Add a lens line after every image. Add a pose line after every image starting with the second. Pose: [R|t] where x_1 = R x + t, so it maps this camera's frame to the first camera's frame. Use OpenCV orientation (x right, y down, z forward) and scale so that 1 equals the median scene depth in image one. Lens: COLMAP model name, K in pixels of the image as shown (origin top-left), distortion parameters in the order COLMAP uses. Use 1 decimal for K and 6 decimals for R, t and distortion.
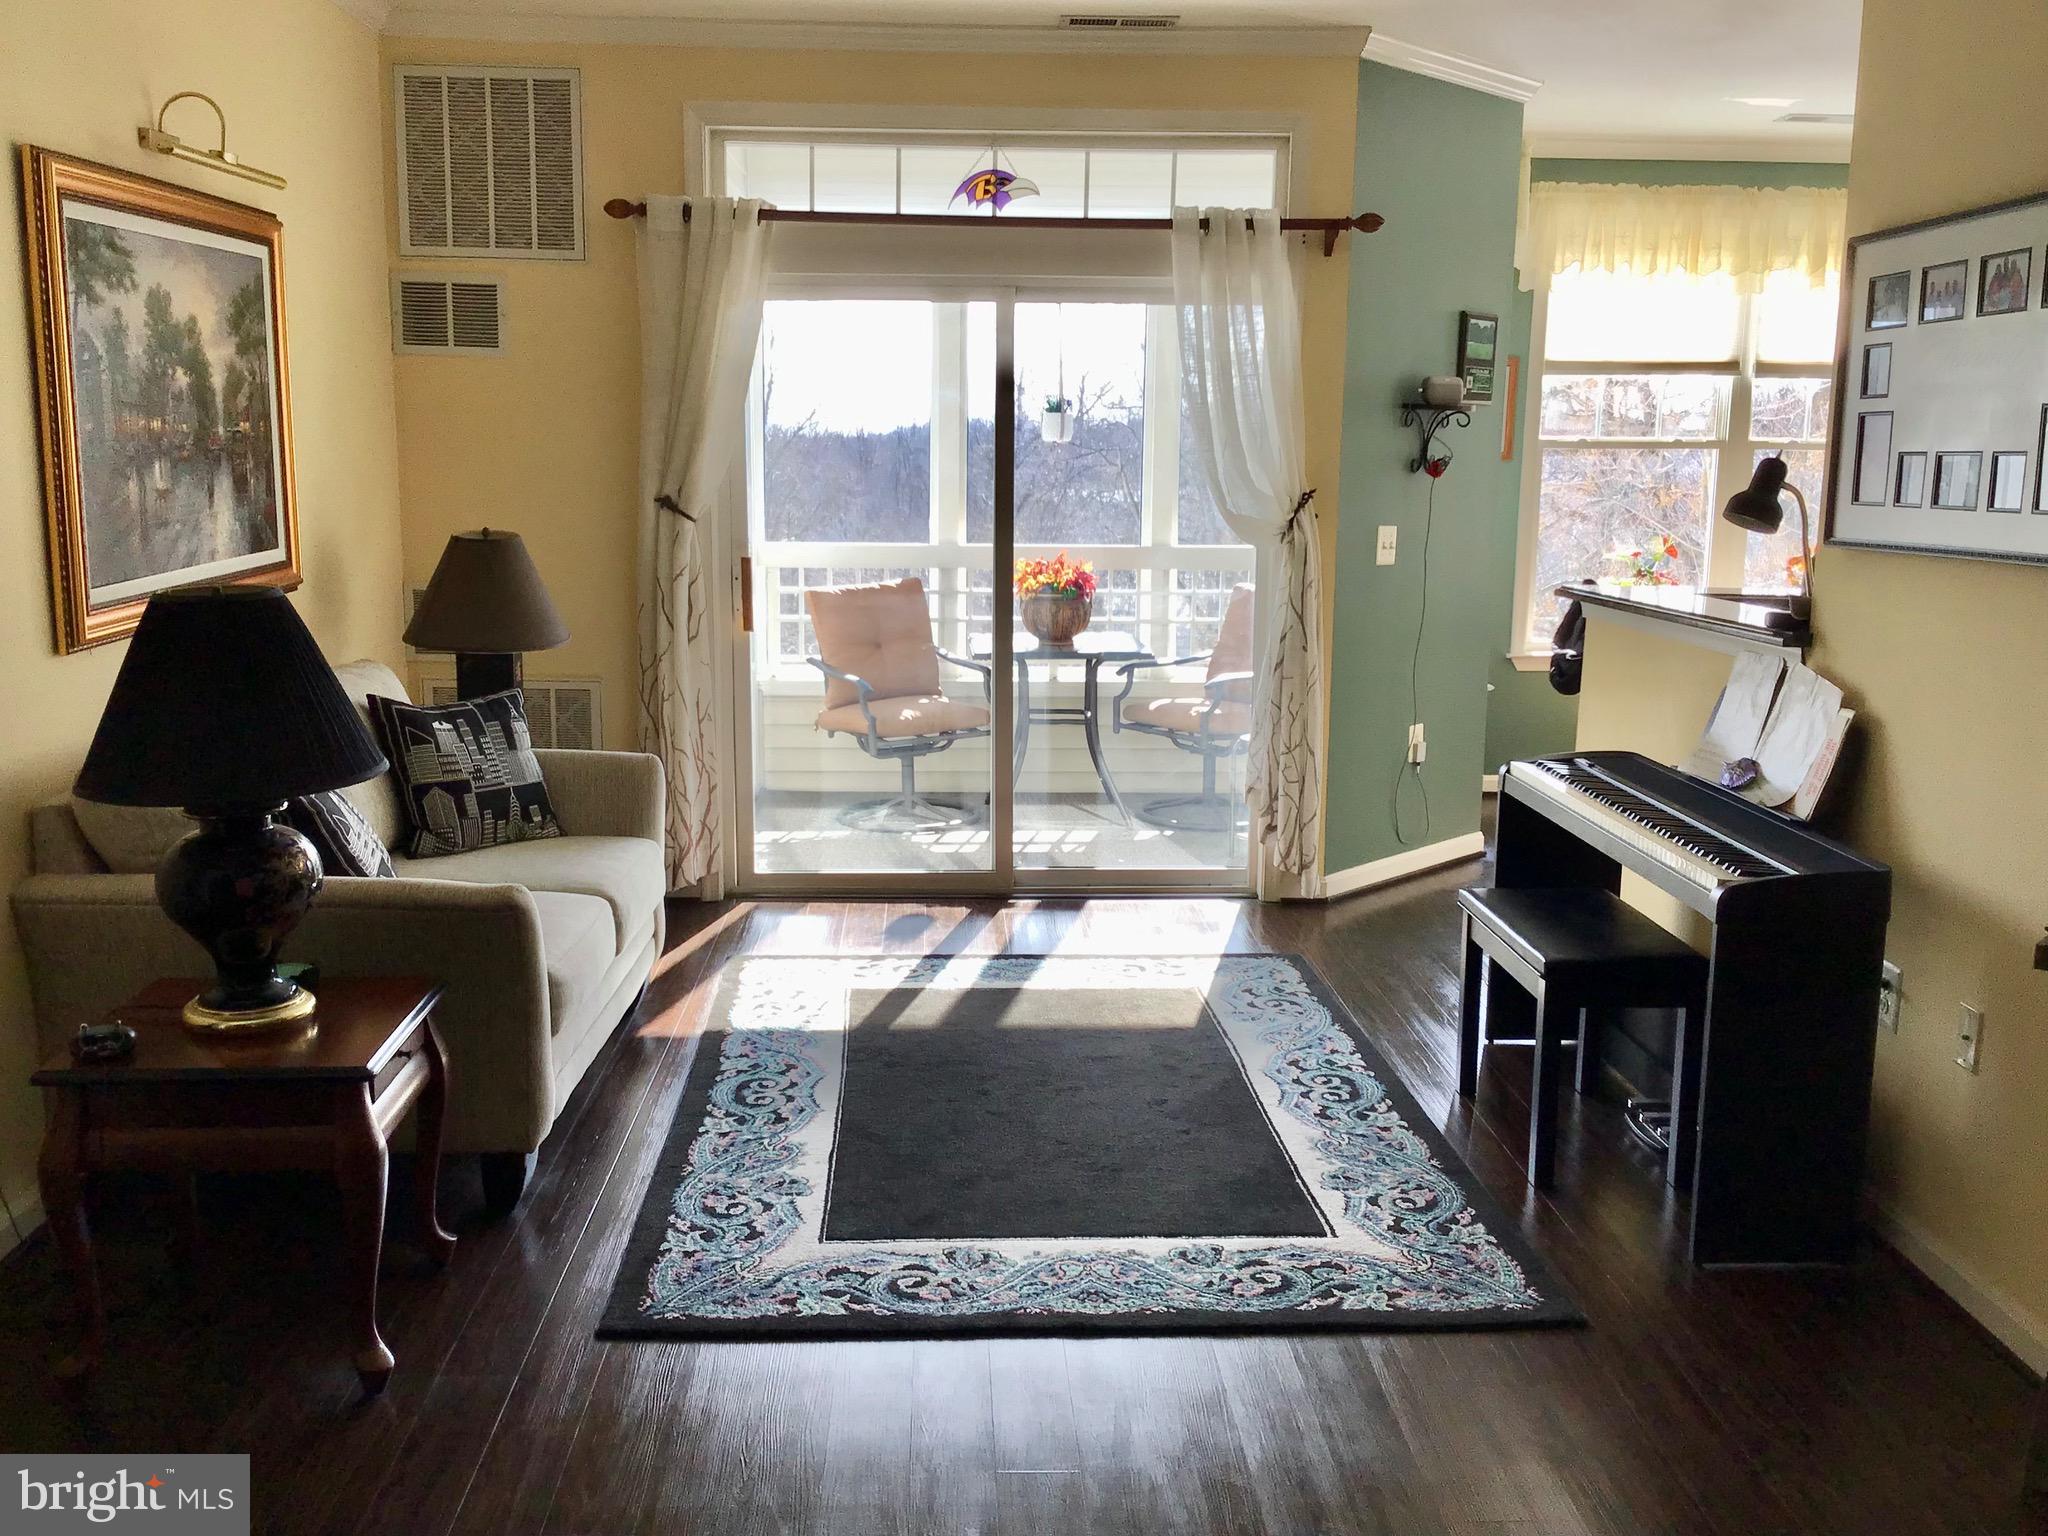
lens RADIAL K [[1862.0, 0, 1024.0], [0, 1862.0, 768.0], [0, 0, 1]] dist [0.107216, -0.190828]
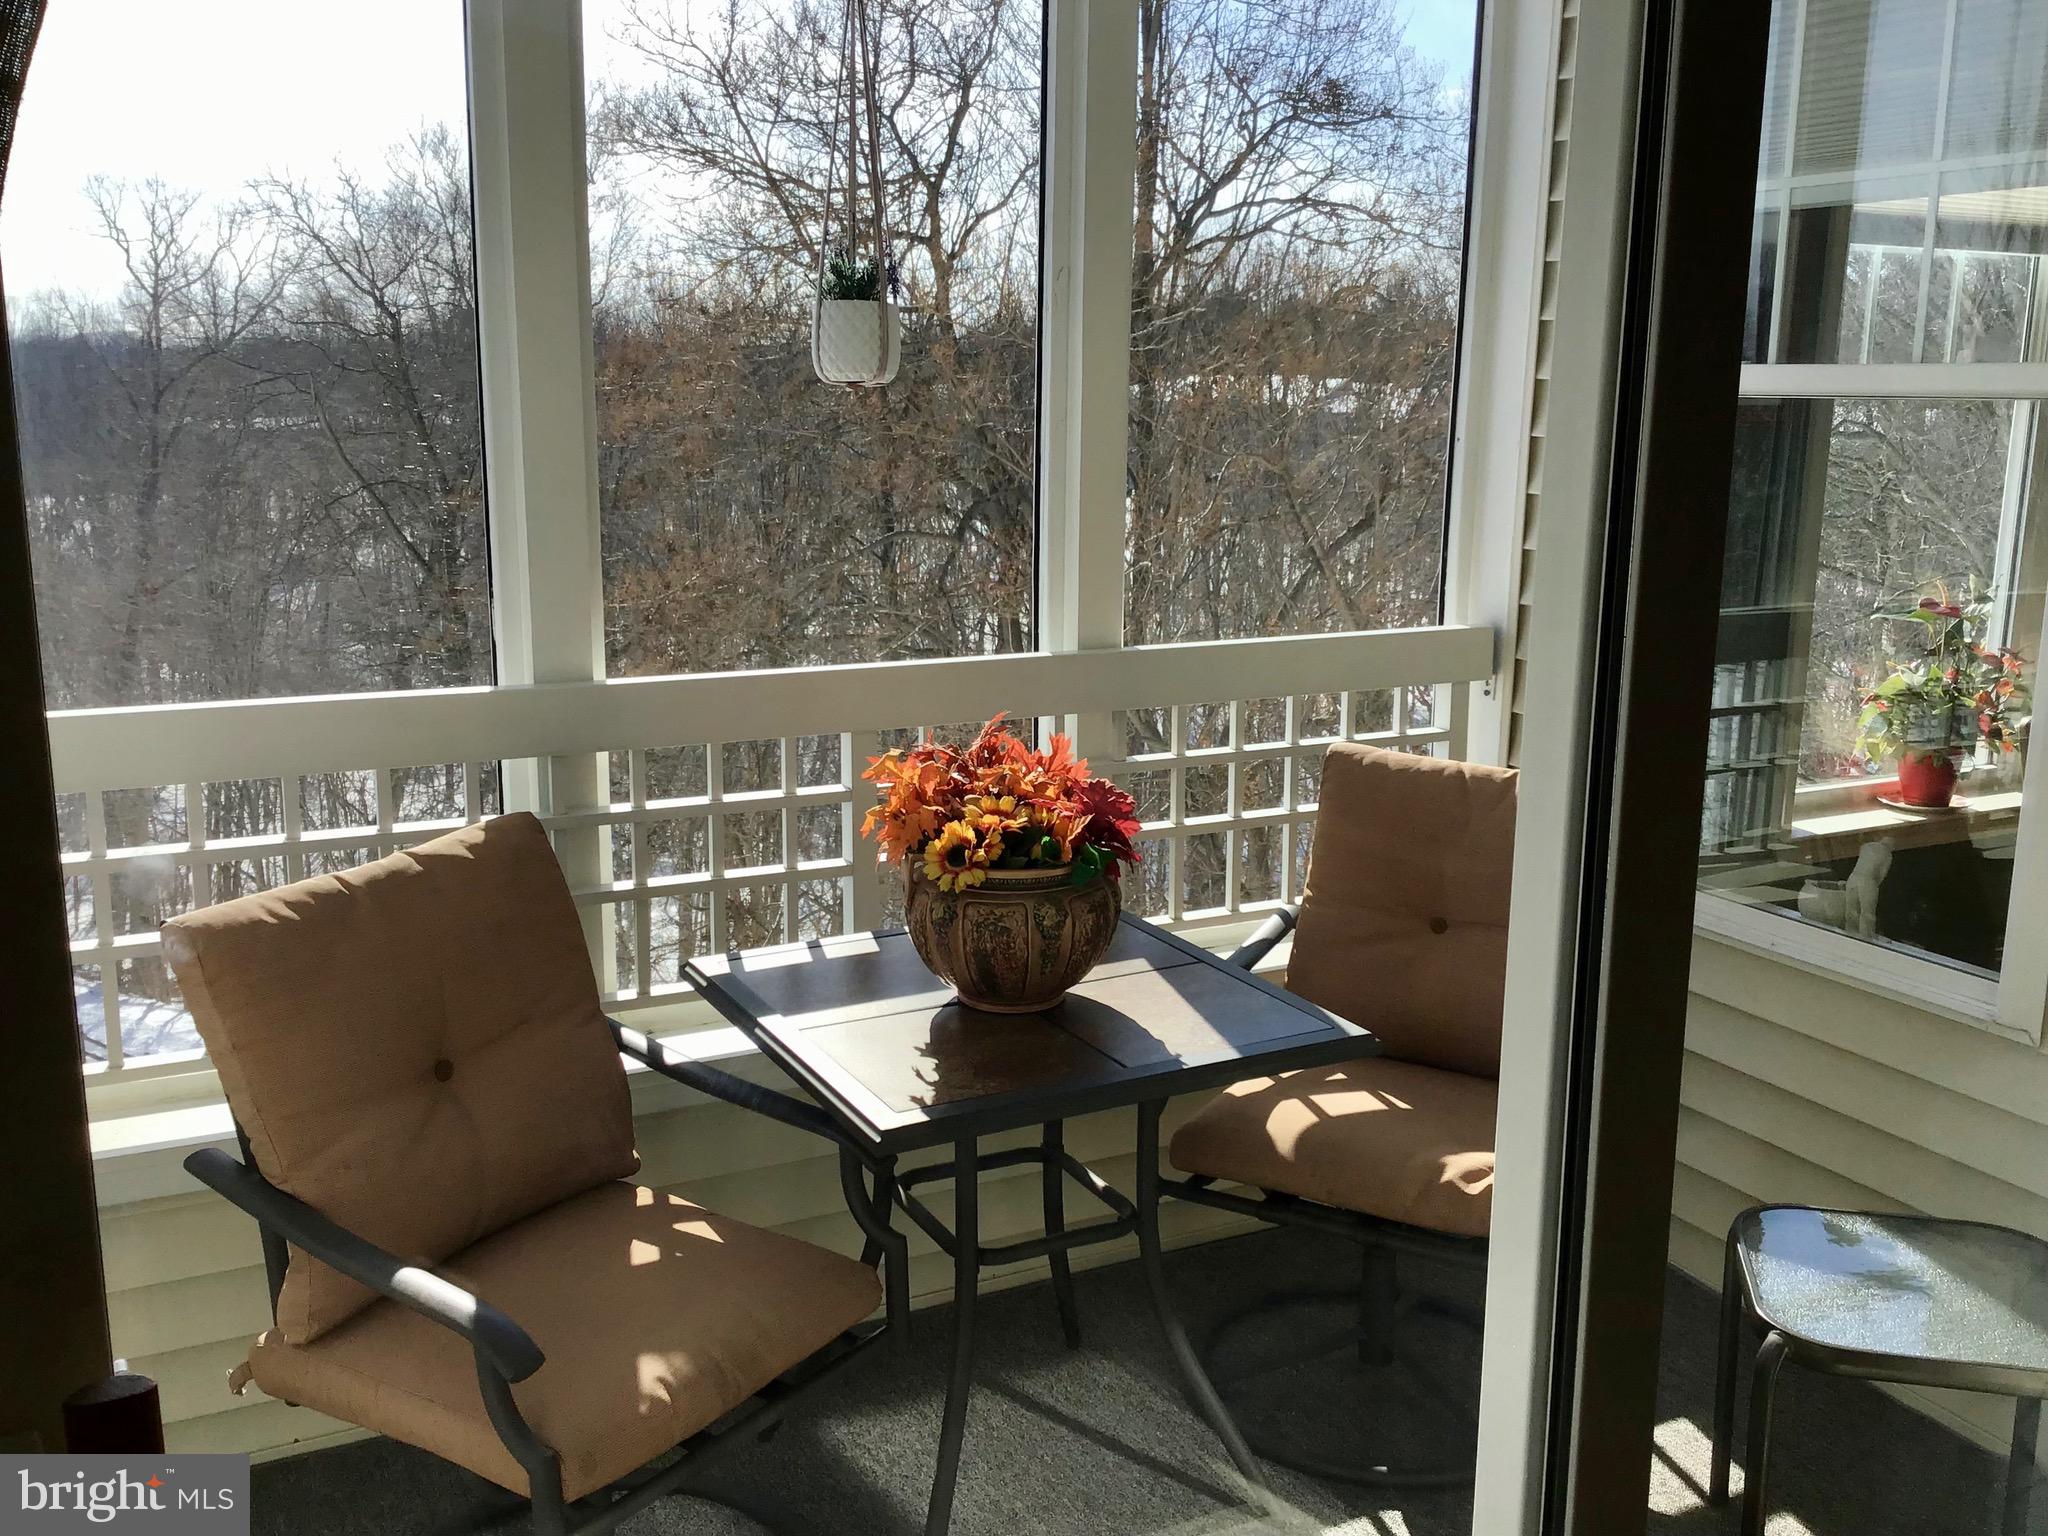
lens RADIAL K [[1862.0, 0, 1024.0], [0, 1862.0, 768.0], [0, 0, 1]] dist [0.107216, -0.190828]
pose [[0.901688, -0.080517, 0.424824, -0.112307], [0.066906, 0.996657, 0.046890, -0.115662], [-0.427180, -0.013857, 0.904061, 0.661000]]
